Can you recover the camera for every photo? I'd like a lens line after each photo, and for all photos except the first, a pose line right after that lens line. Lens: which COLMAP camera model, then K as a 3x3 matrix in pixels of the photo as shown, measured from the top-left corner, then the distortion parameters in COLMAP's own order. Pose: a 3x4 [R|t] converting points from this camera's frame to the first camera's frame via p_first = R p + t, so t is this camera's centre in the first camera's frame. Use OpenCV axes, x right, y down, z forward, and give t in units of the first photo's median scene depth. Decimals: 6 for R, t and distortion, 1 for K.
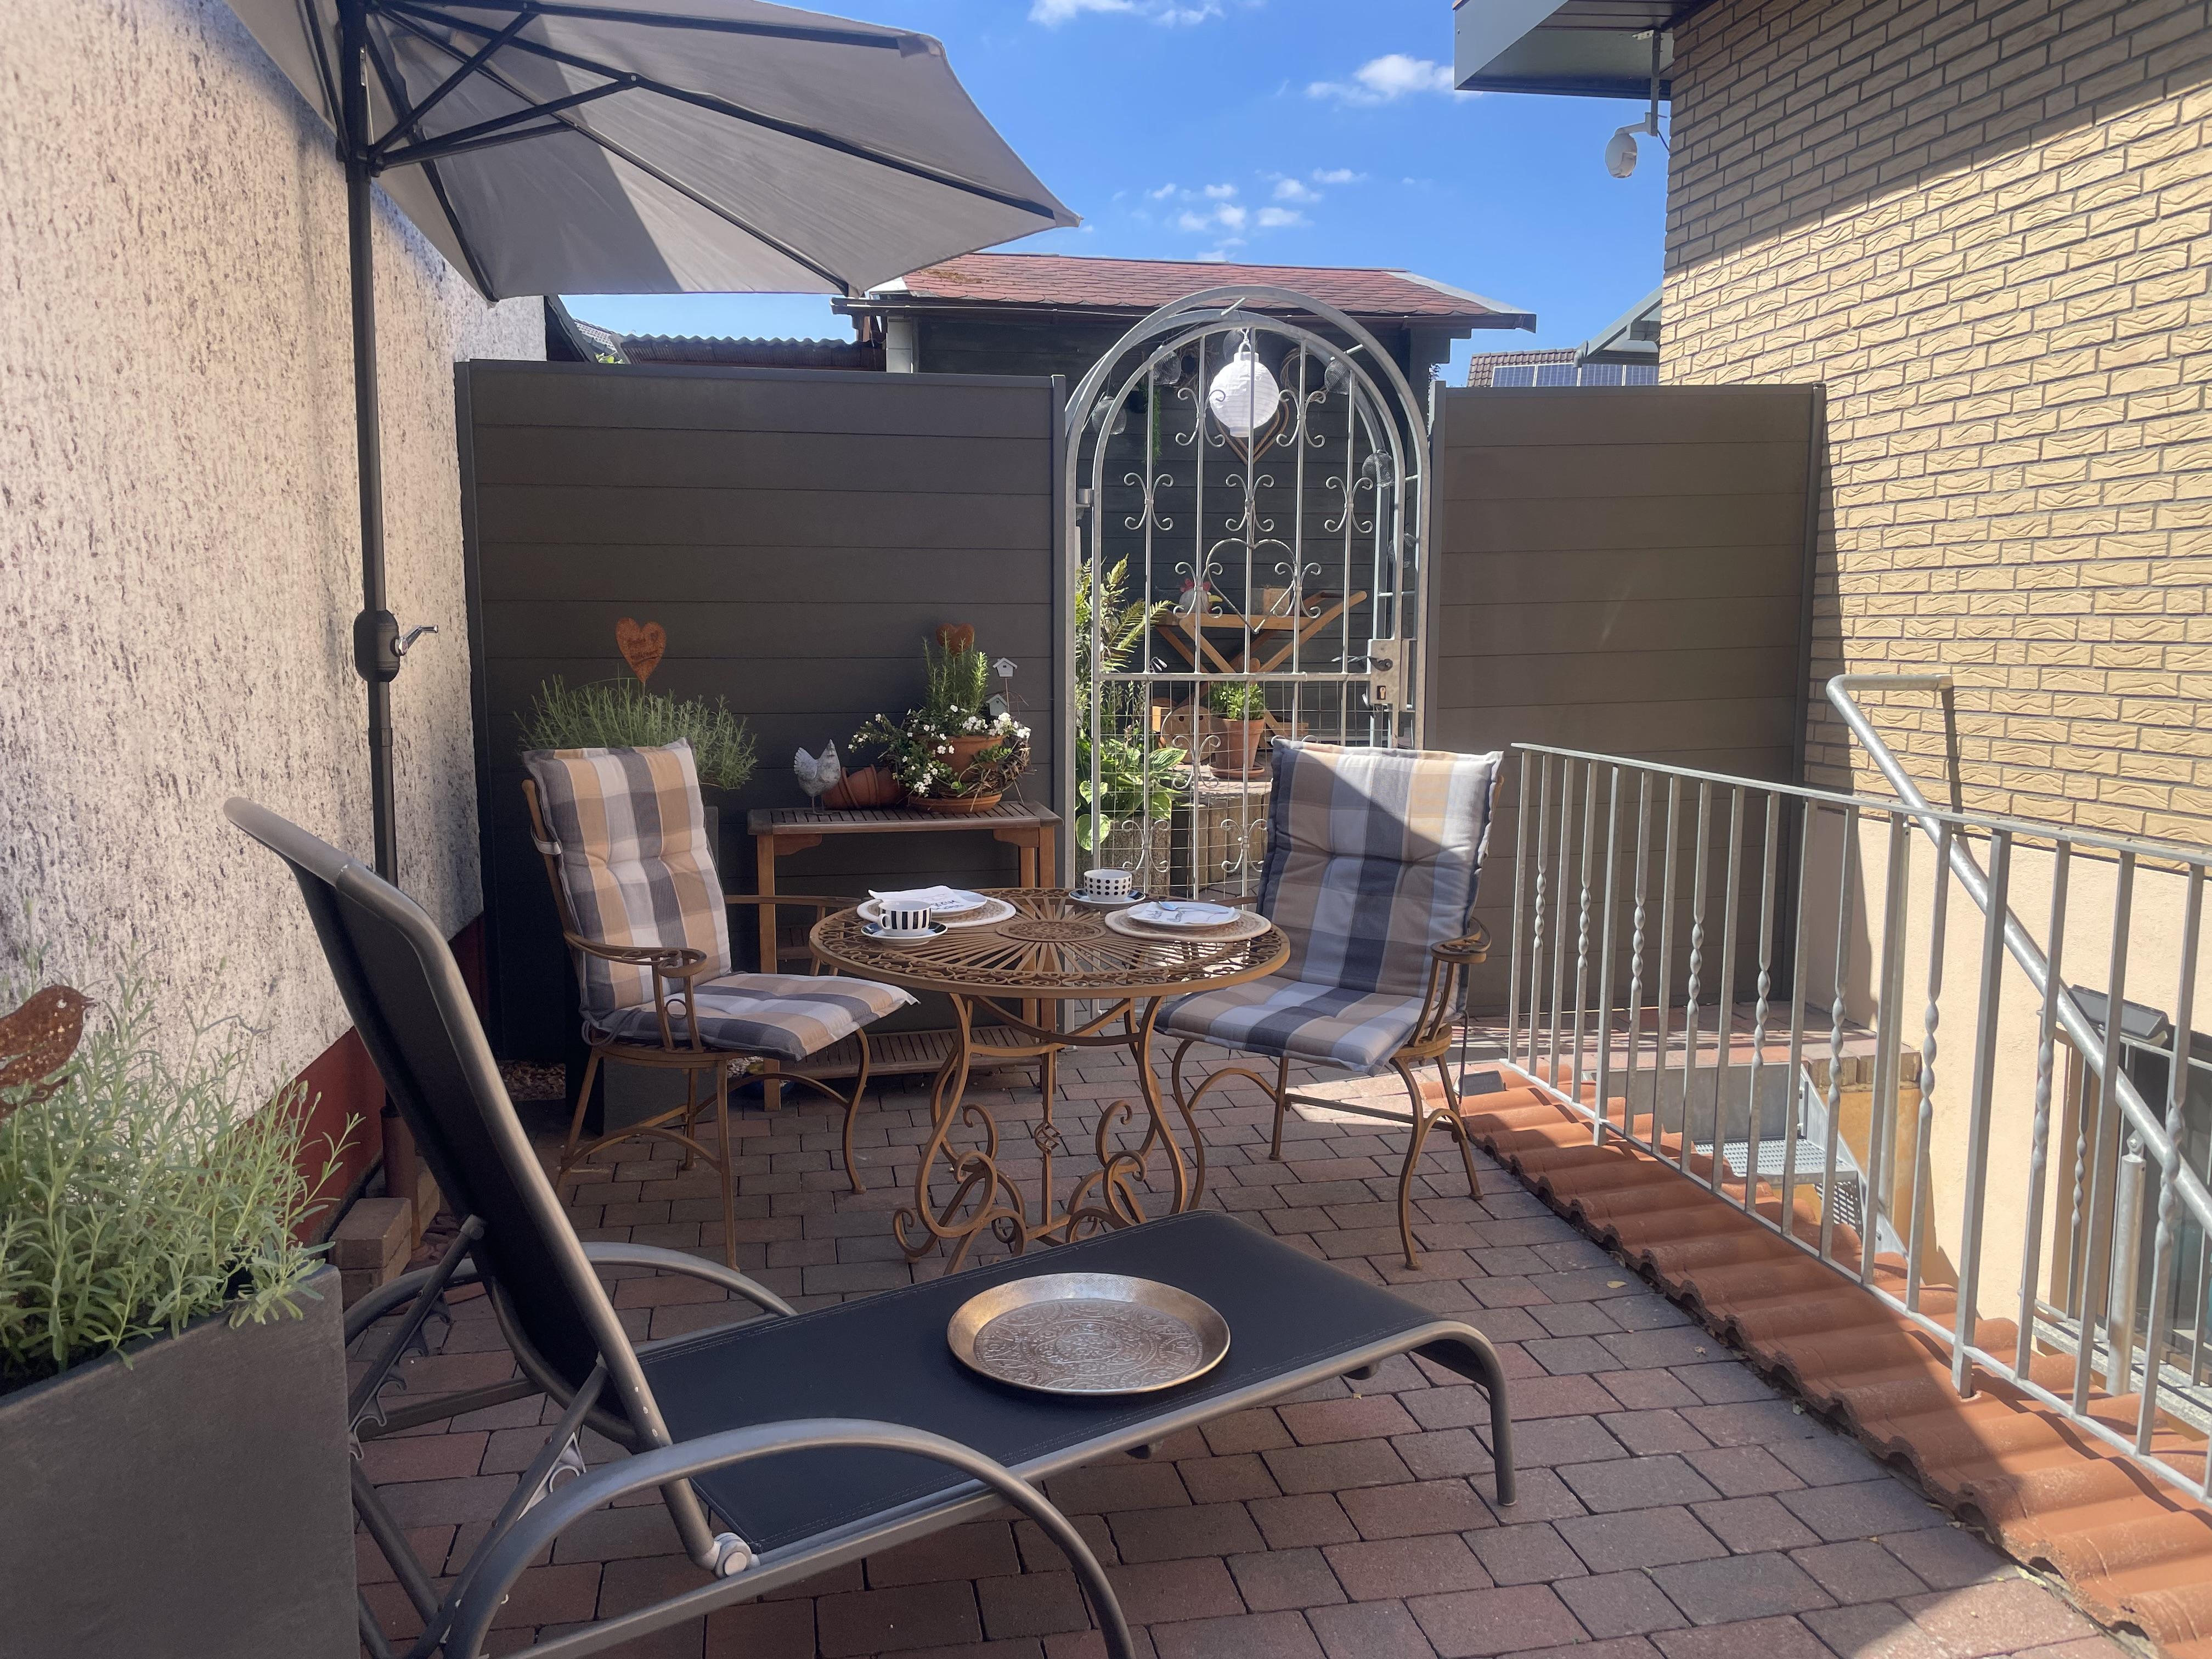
lens RADIAL K [[1665.8, 0, 1105.6], [0, 1665.8, 823.4], [0, 0, 1]] dist [0.055531, 0.000071]
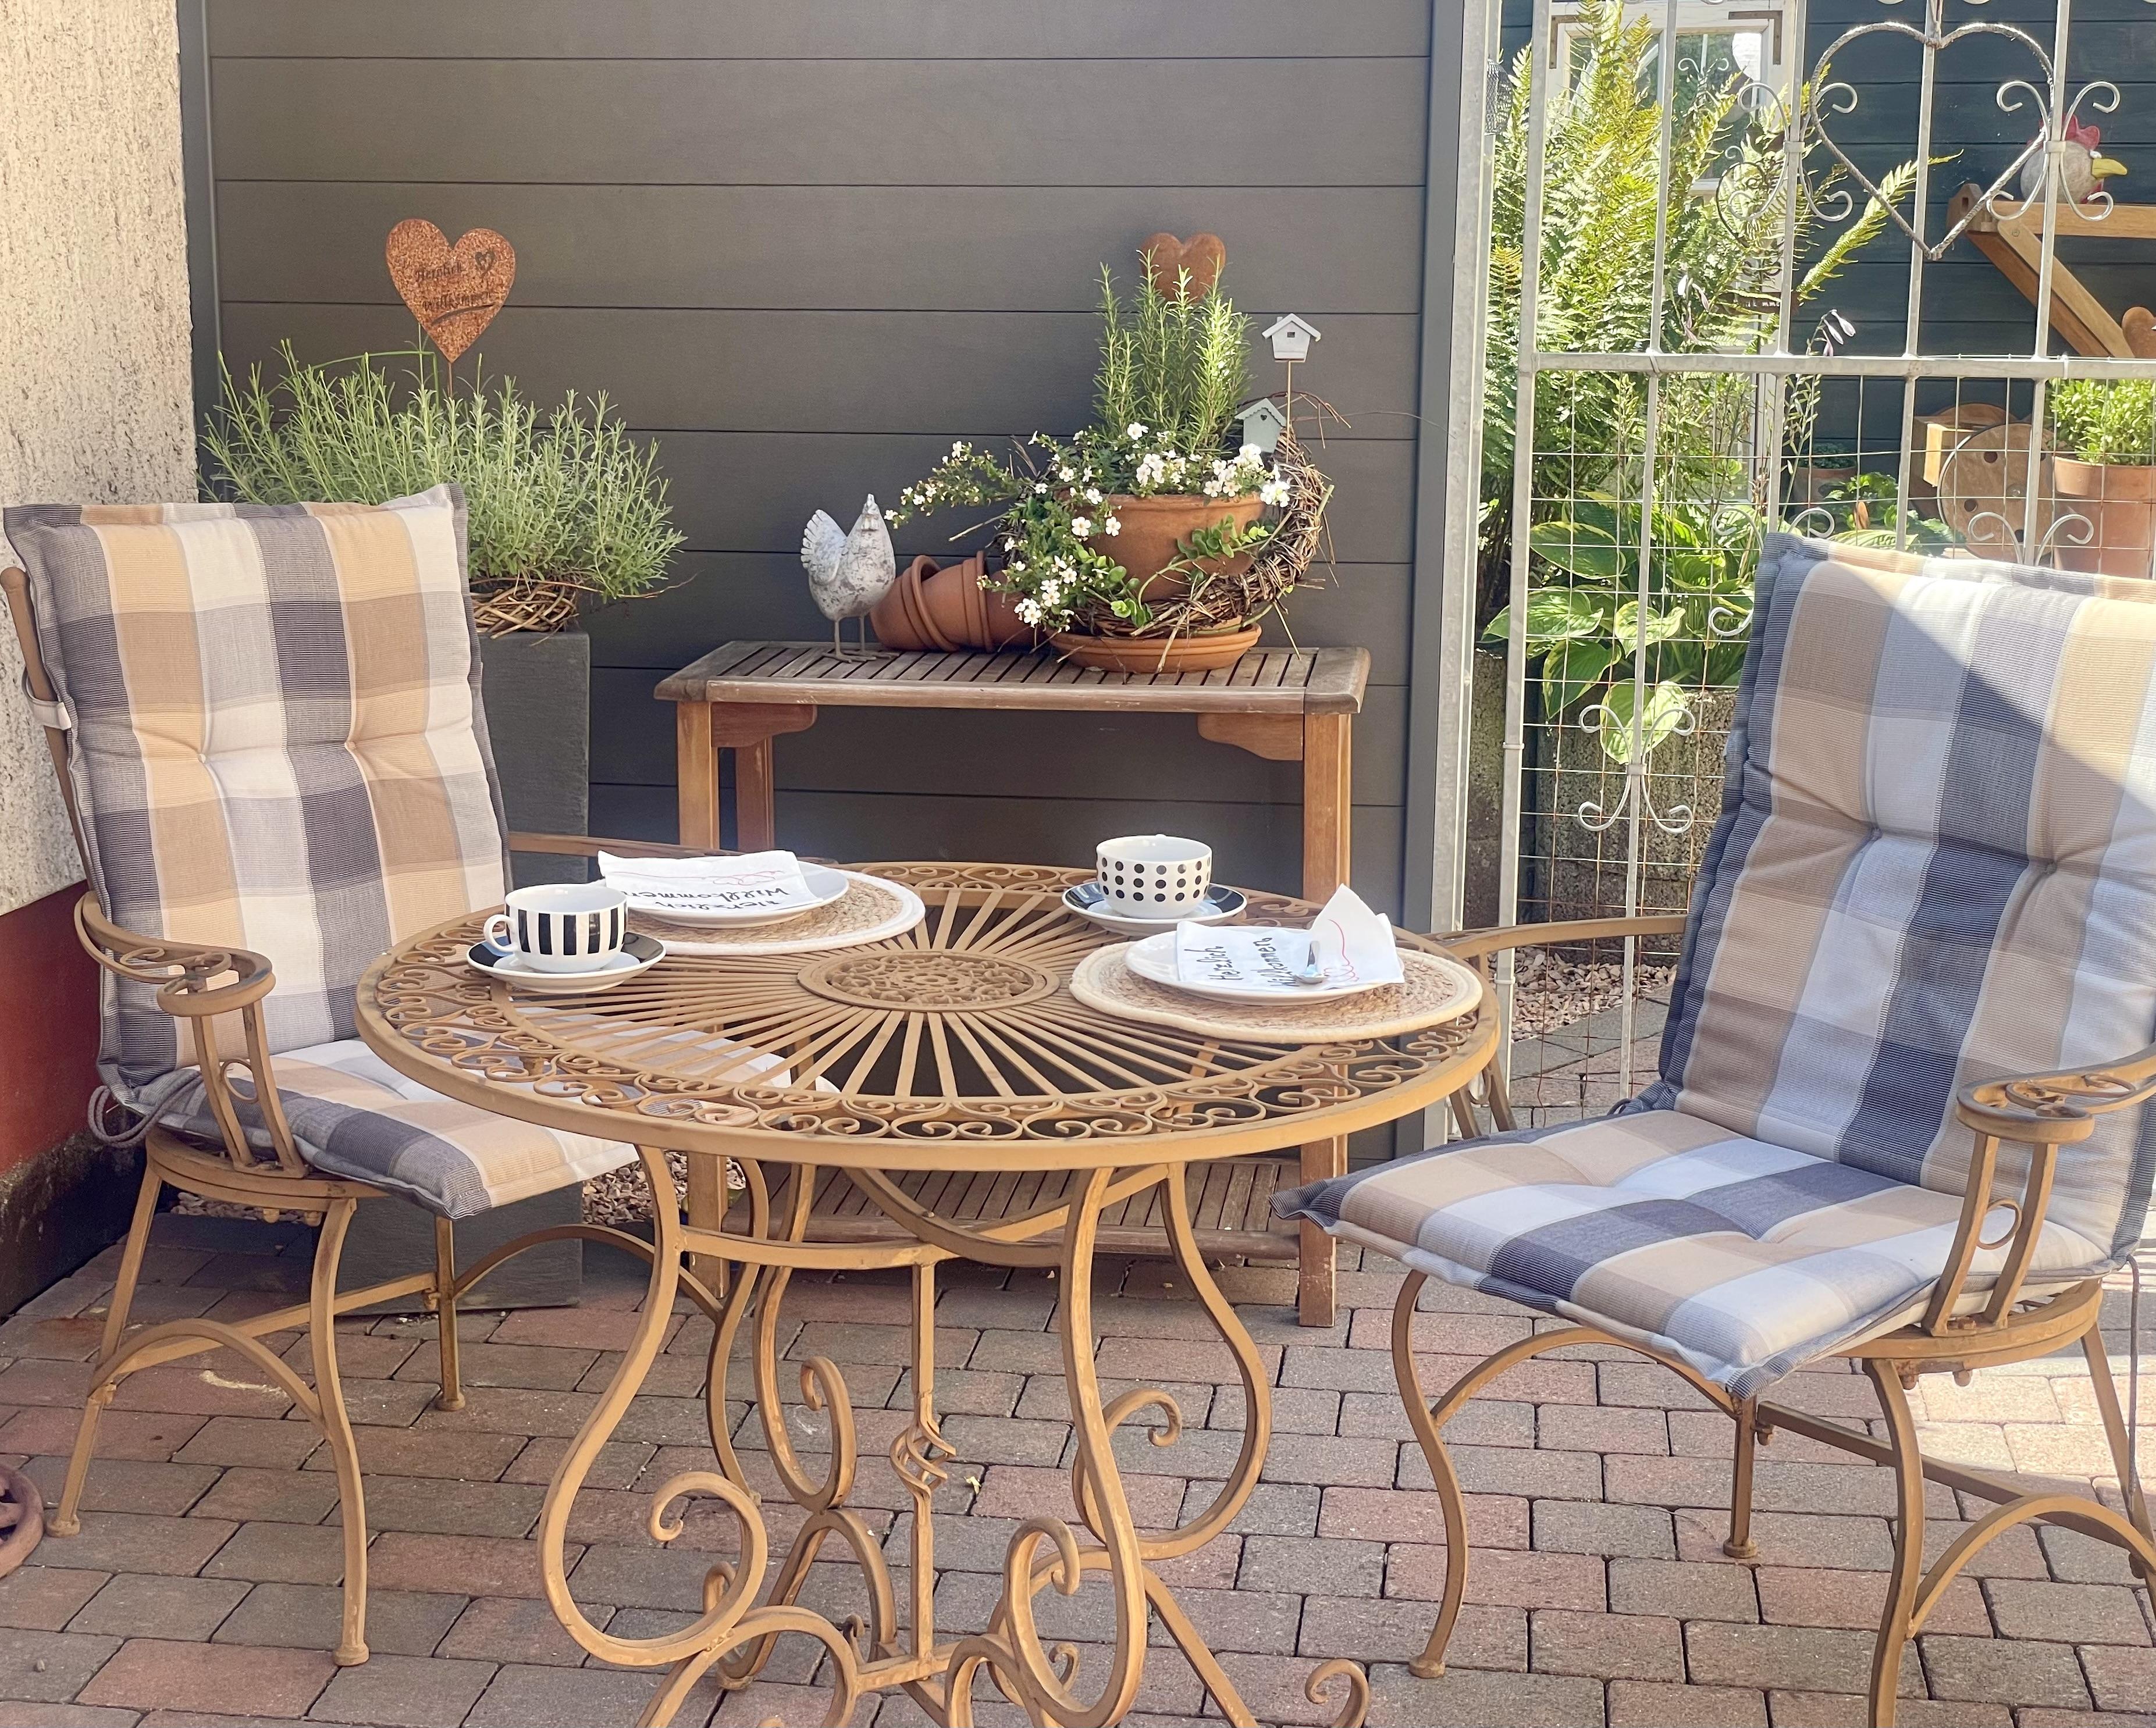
lens RADIAL K [[3512.8, 0, 1077.9], [0, 3512.8, 866.8], [0, 0, 1]] dist [0.037210, 0.000000]
pose [[0.939301, 0.067694, -0.336351, 0.243412], [-0.046104, 0.996355, 0.071775, -0.024030], [0.339984, -0.051911, 0.938997, 0.147017]]
